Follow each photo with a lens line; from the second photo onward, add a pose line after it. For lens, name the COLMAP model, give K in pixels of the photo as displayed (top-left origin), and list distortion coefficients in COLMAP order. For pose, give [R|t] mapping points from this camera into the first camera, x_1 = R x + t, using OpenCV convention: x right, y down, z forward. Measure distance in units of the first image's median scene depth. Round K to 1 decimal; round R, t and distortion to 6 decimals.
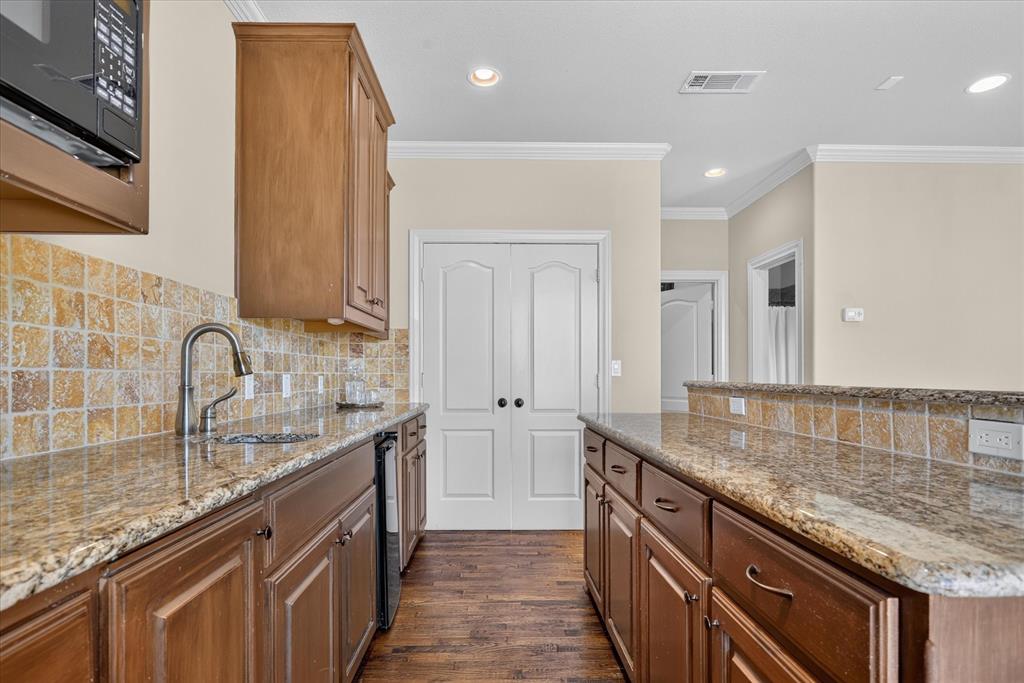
lens RADIAL K [[502.0, 0, 505.3], [0, 502.0, 373.0], [0, 0, 1]] dist [-0.001991, 0.000153]
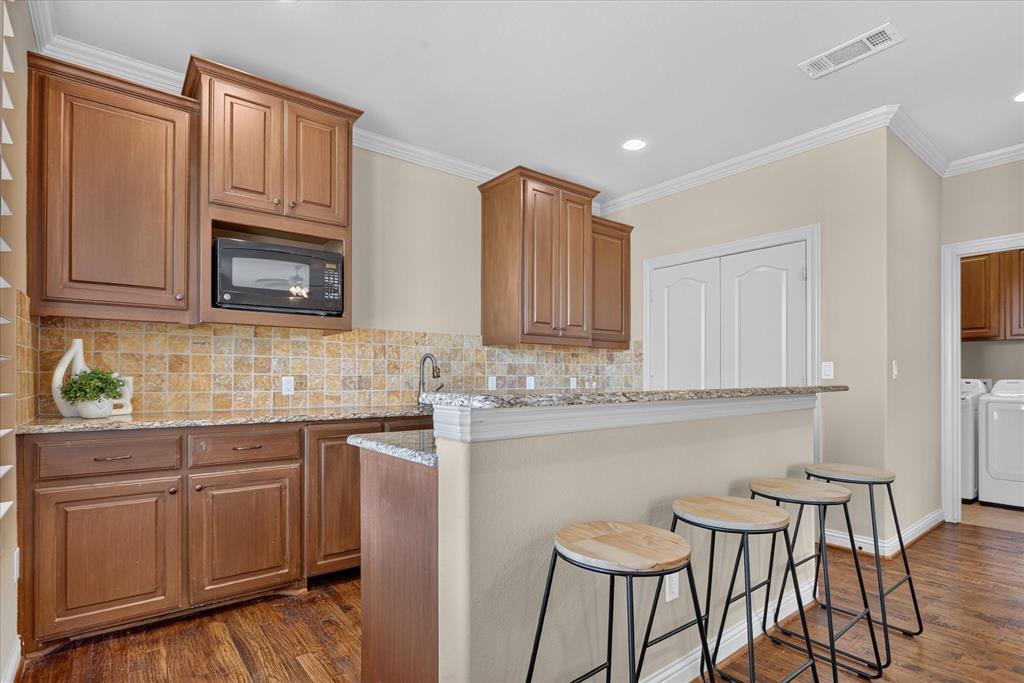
lens RADIAL K [[502.0, 0, 505.3], [0, 502.0, 373.0], [0, 0, 1]] dist [-0.001991, 0.000153]
pose [[0.602650, -0.003613, -0.797997, 0.694812], [0.001783, 0.999993, -0.003181, -0.003441], [0.798004, 0.000494, 0.602652, -0.026288]]
